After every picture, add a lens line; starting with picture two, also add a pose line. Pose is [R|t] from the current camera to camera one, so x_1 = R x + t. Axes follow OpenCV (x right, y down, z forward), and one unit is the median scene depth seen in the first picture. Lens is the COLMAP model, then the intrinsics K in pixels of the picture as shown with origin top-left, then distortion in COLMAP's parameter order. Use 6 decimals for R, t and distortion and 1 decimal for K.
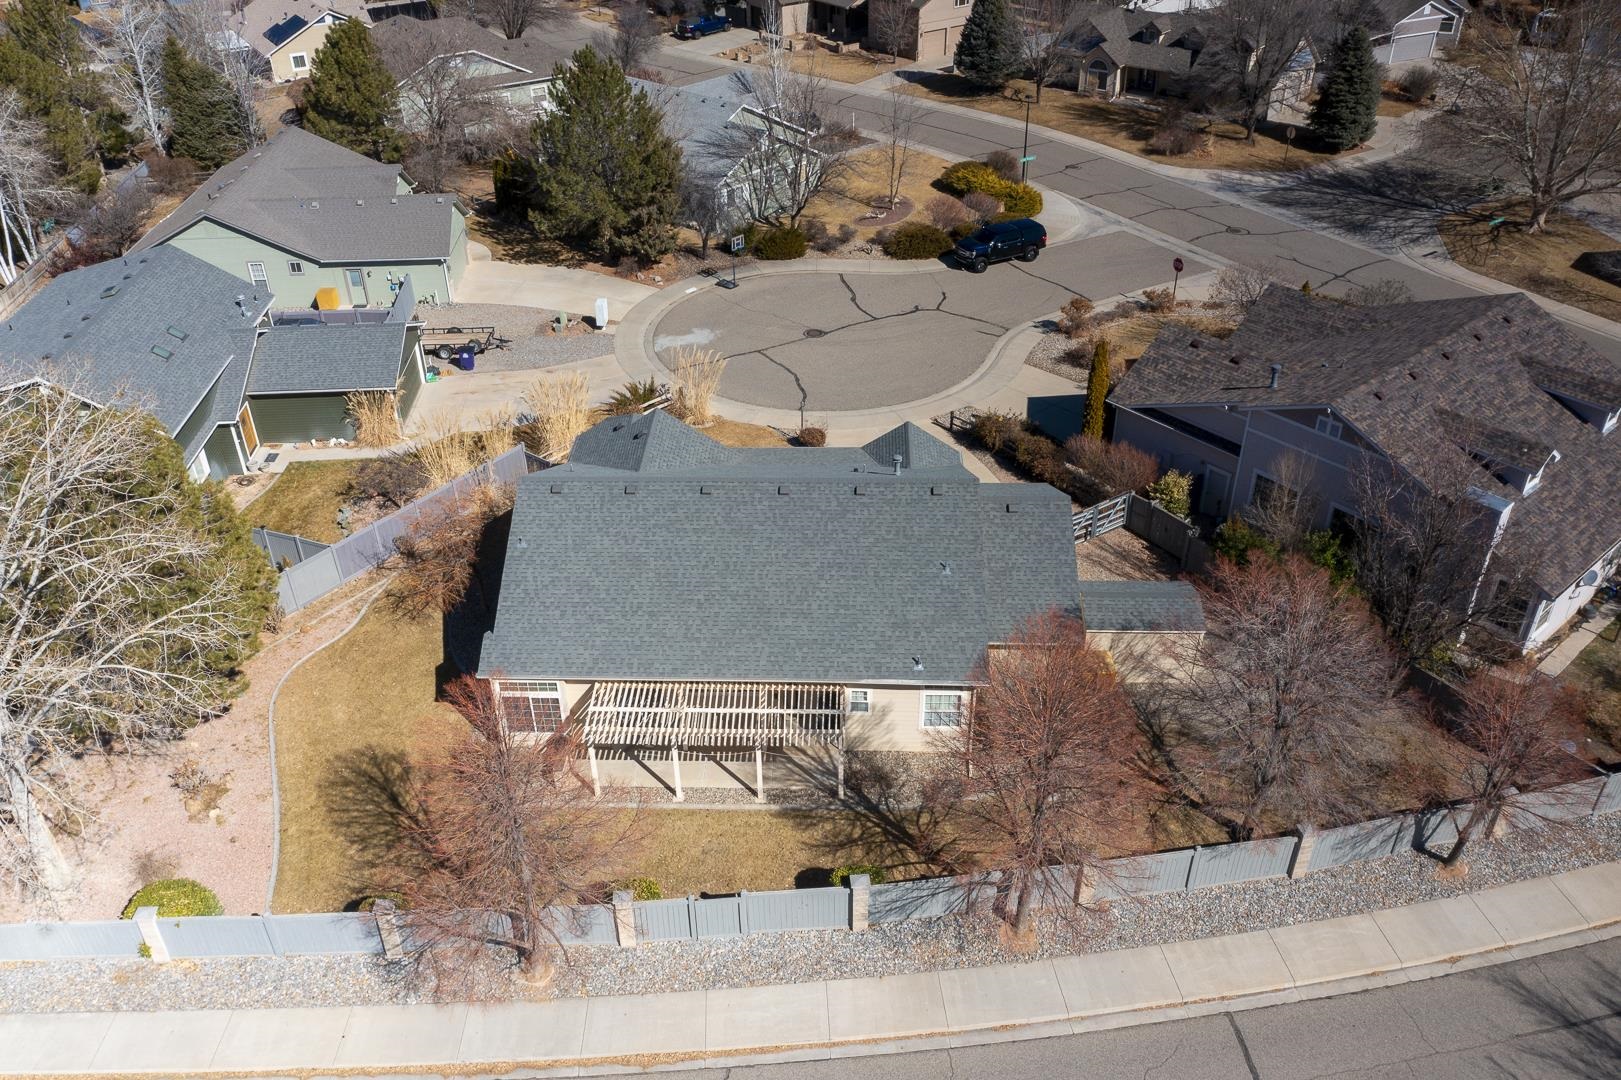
lens RADIAL K [[1289.2, 0, 807.6], [0, 1289.2, 528.5], [0, 0, 1]] dist [-0.007414, 0.000471]
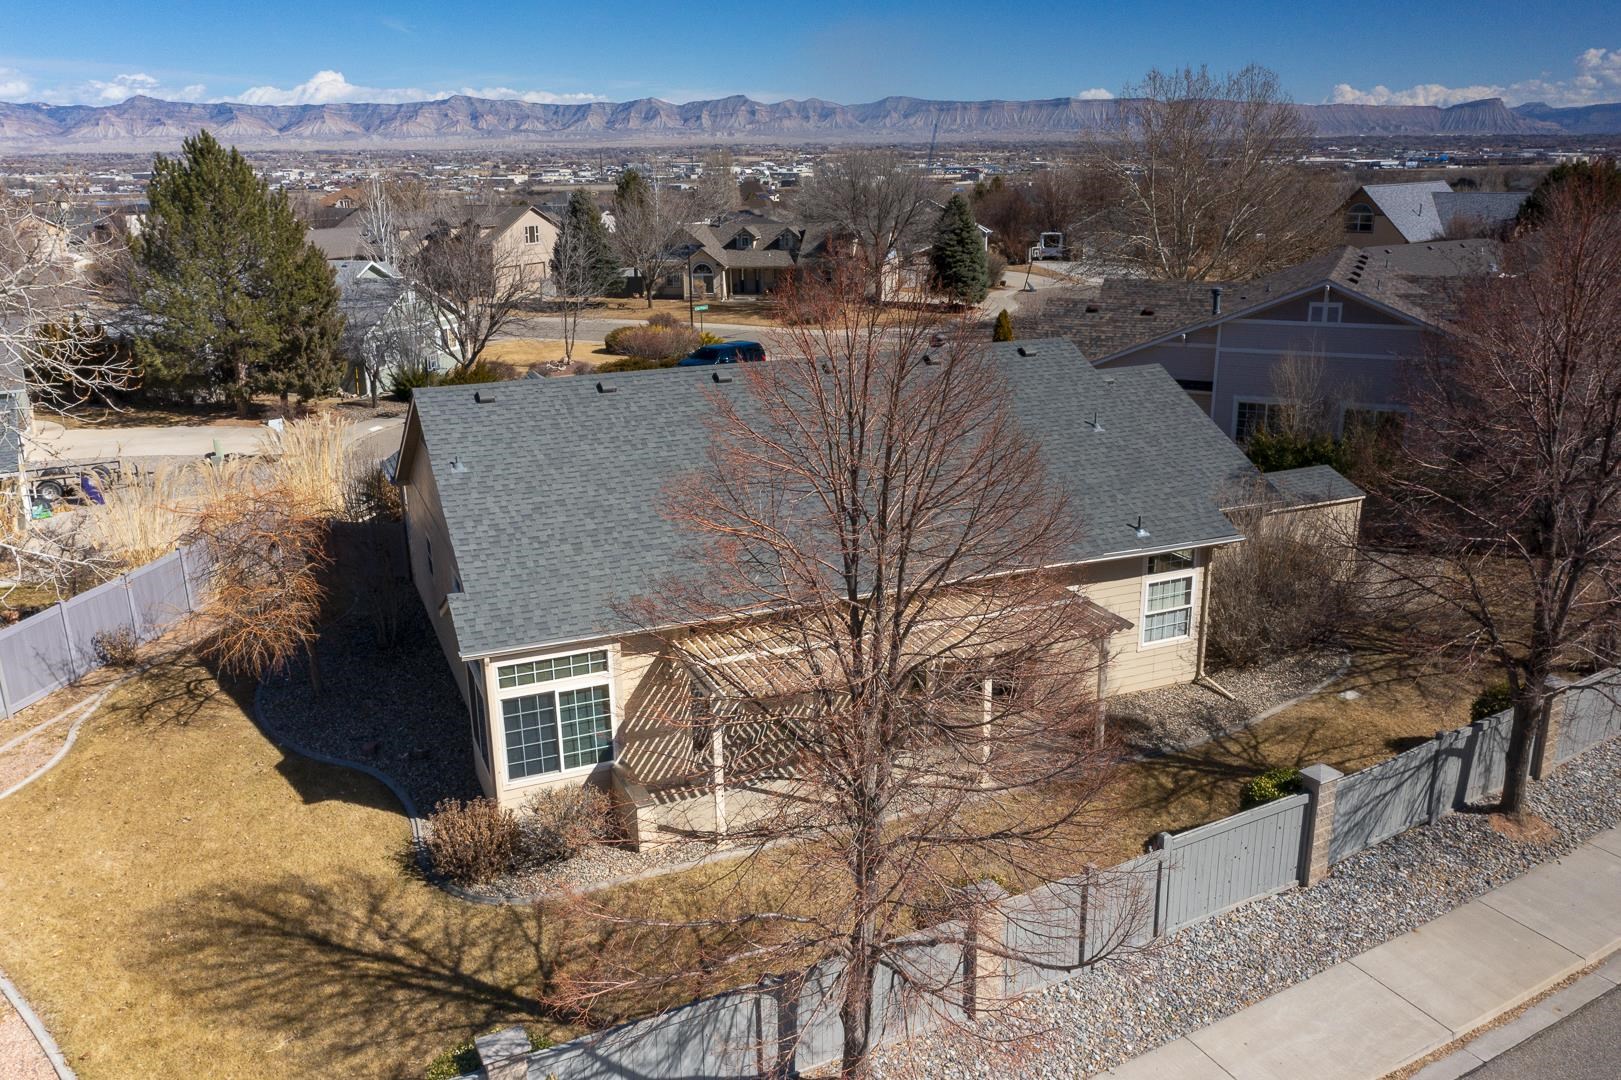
lens RADIAL K [[1289.2, 0, 809.1], [0, 1289.2, 529.0], [0, 0, 1]] dist [-0.007414, 0.000471]
pose [[0.905382, -0.117771, 0.407938, -0.272545], [0.232245, 0.941661, -0.243591, 0.182999], [-0.355451, 0.315285, 0.879915, 0.386694]]
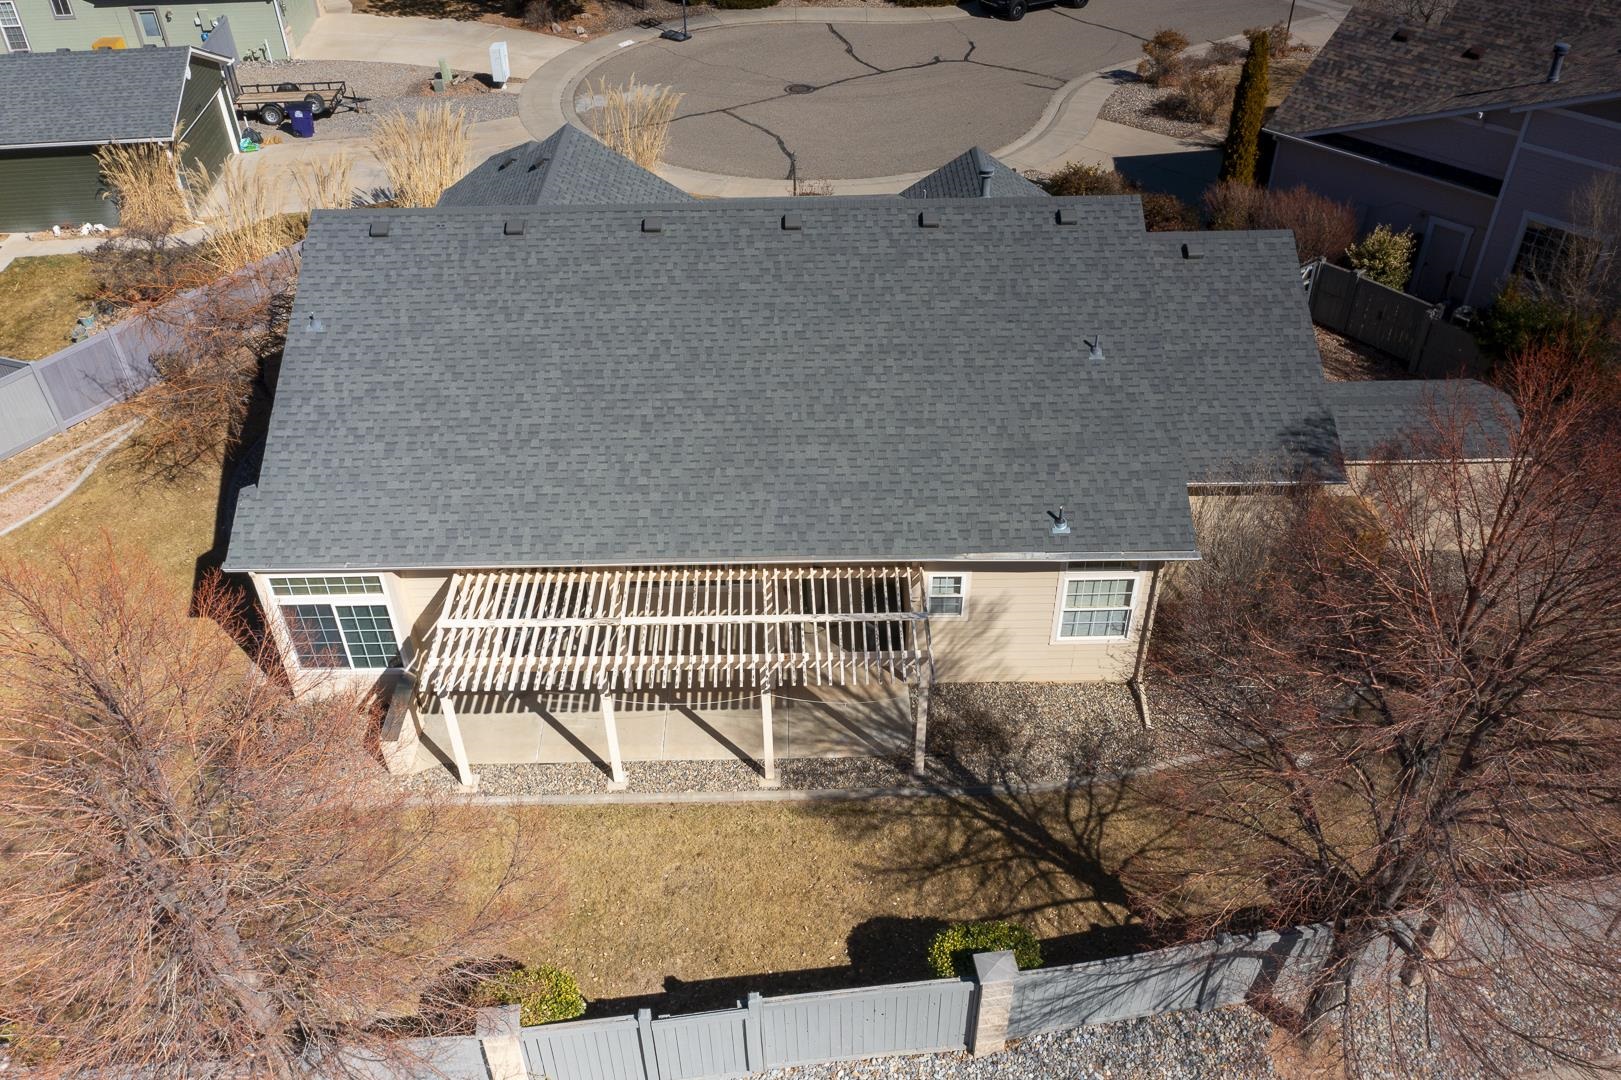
lens RADIAL K [[1289.2, 0, 807.1], [0, 1289.2, 531.7], [0, 0, 1]] dist [-0.007414, 0.000471]
pose [[0.999136, -0.026110, 0.032342, -0.029105], [0.023361, 0.996306, 0.082635, 0.050402], [-0.034380, -0.081809, 0.996055, 0.381962]]
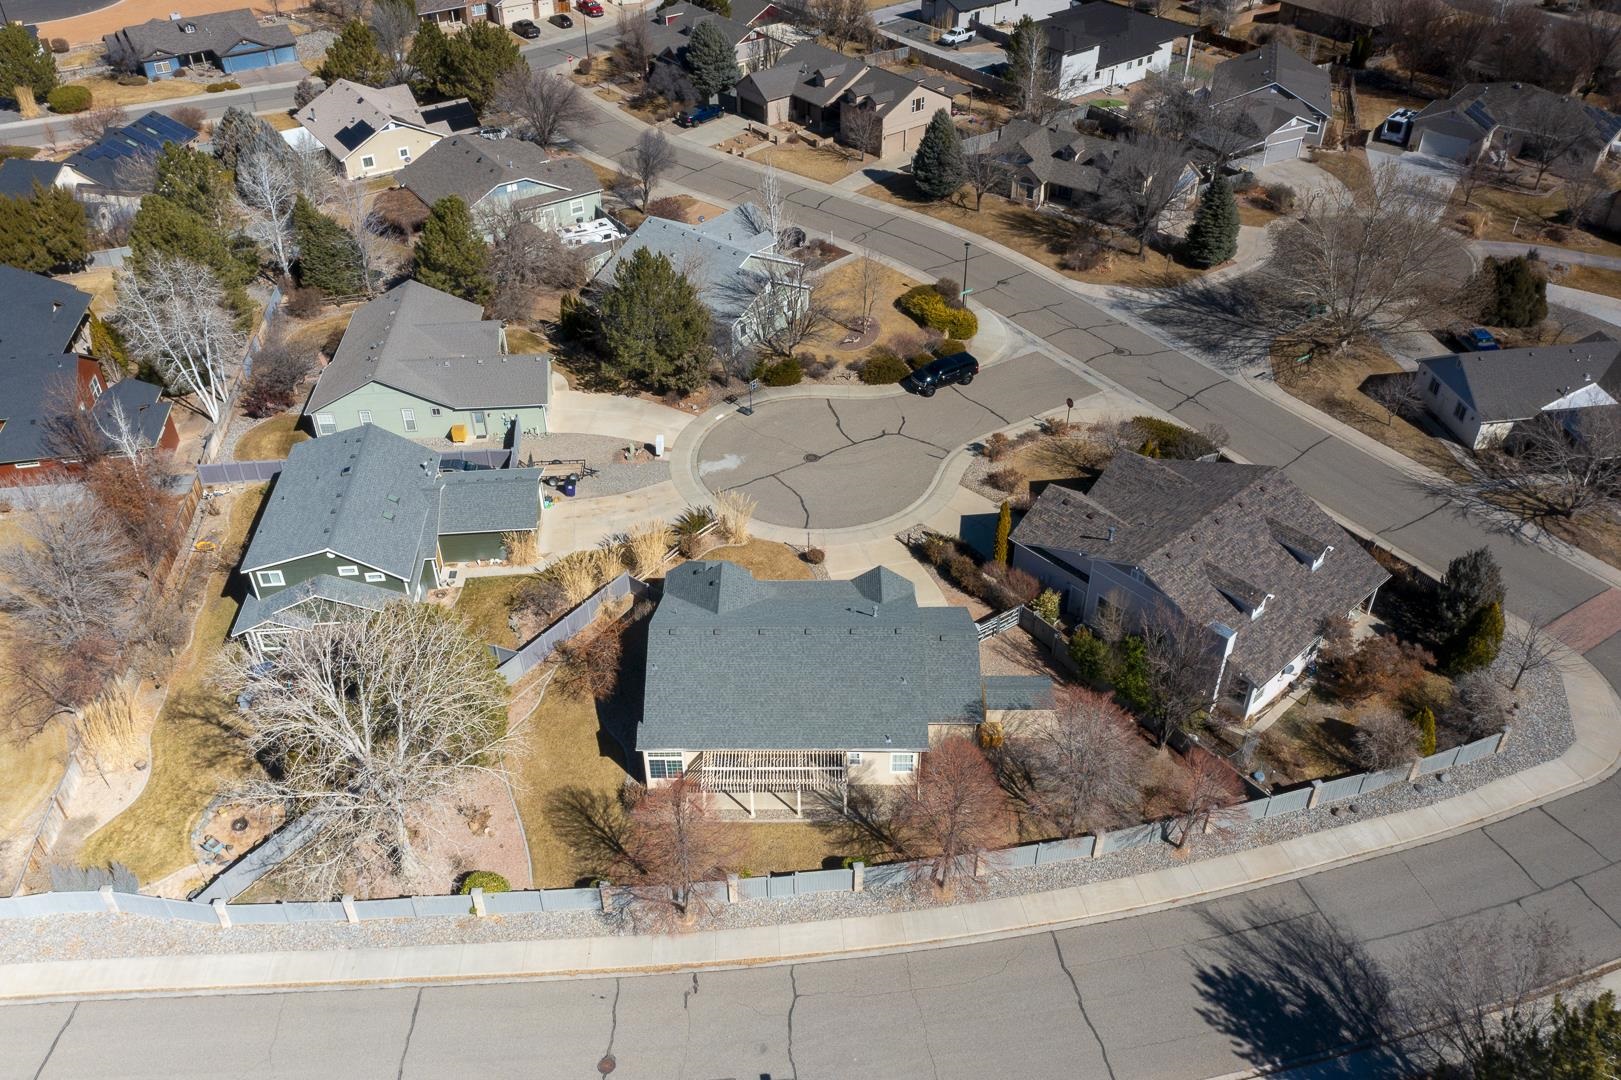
lens RADIAL K [[1289.2, 0, 807.6], [0, 1289.2, 536.8], [0, 0, 1]] dist [-0.007414, 0.000471]
pose [[0.999535, -0.012649, 0.027759, -0.056301], [0.010603, 0.997301, 0.072656, -0.240654], [-0.028603, -0.072328, 0.996971, -0.586663]]
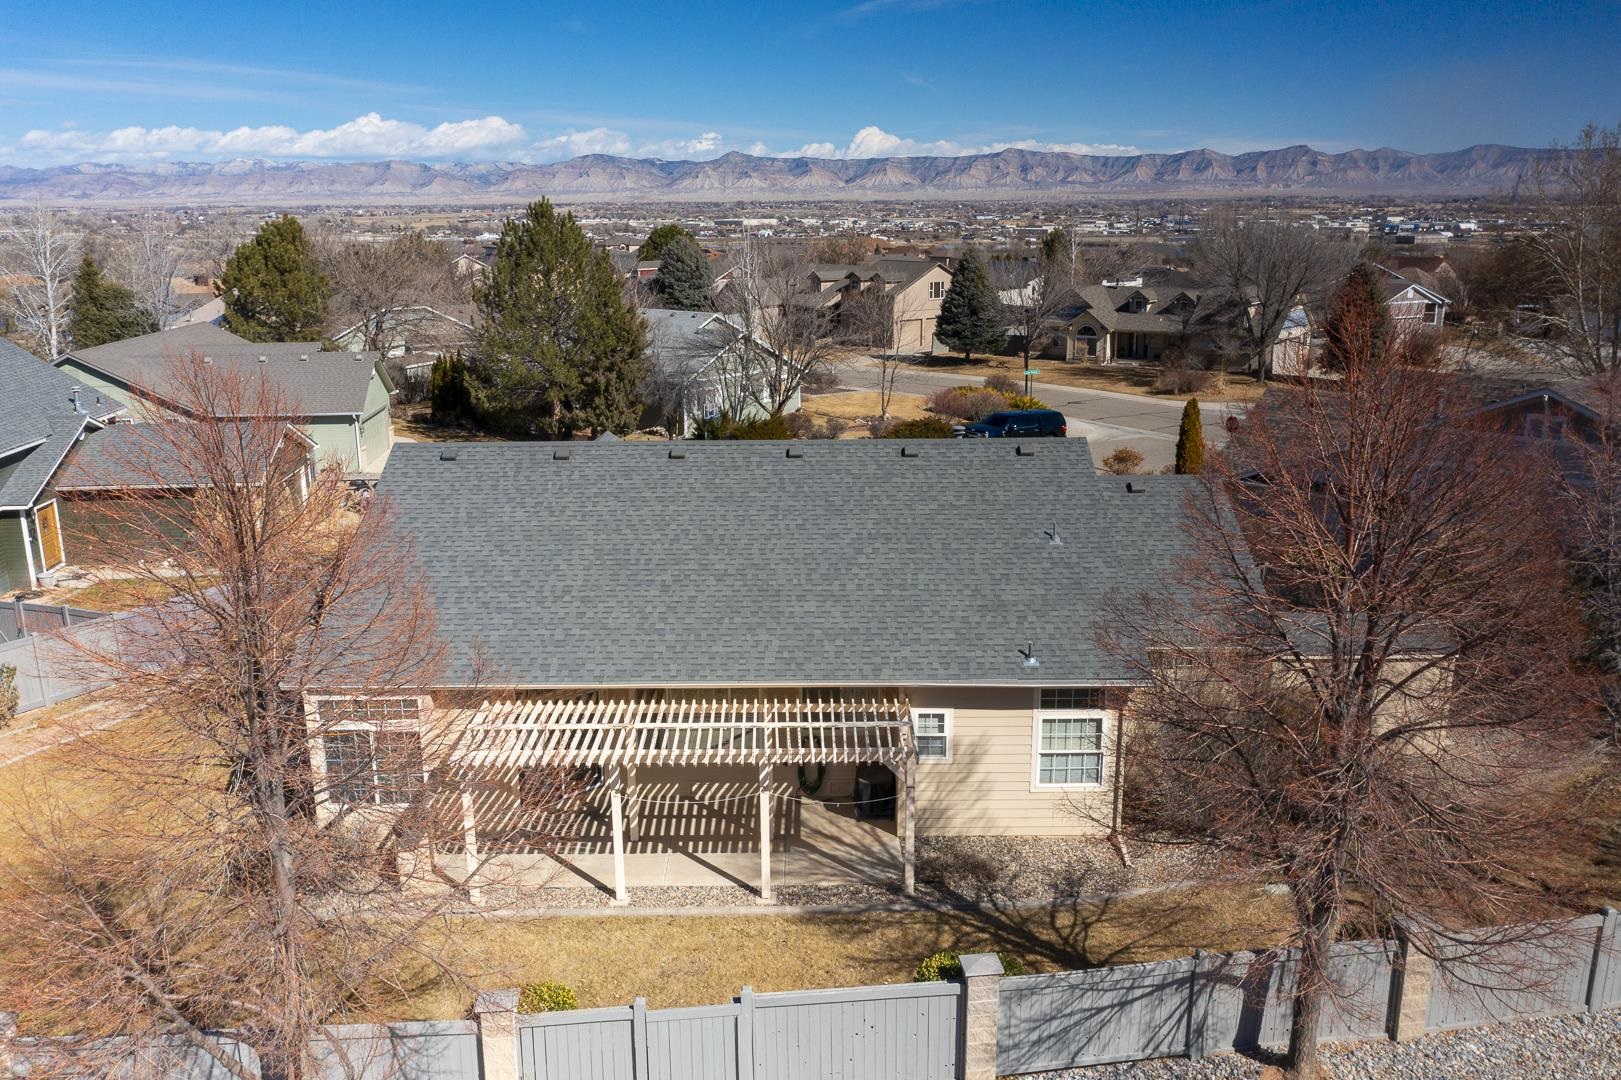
lens RADIAL K [[1289.2, 0, 807.0], [0, 1289.2, 532.1], [0, 0, 1]] dist [-0.007414, 0.000471]
pose [[0.999424, -0.002506, 0.033832, -0.030374], [0.013364, 0.945712, -0.324731, 0.196073], [-0.031182, 0.324996, 0.945201, 0.339004]]
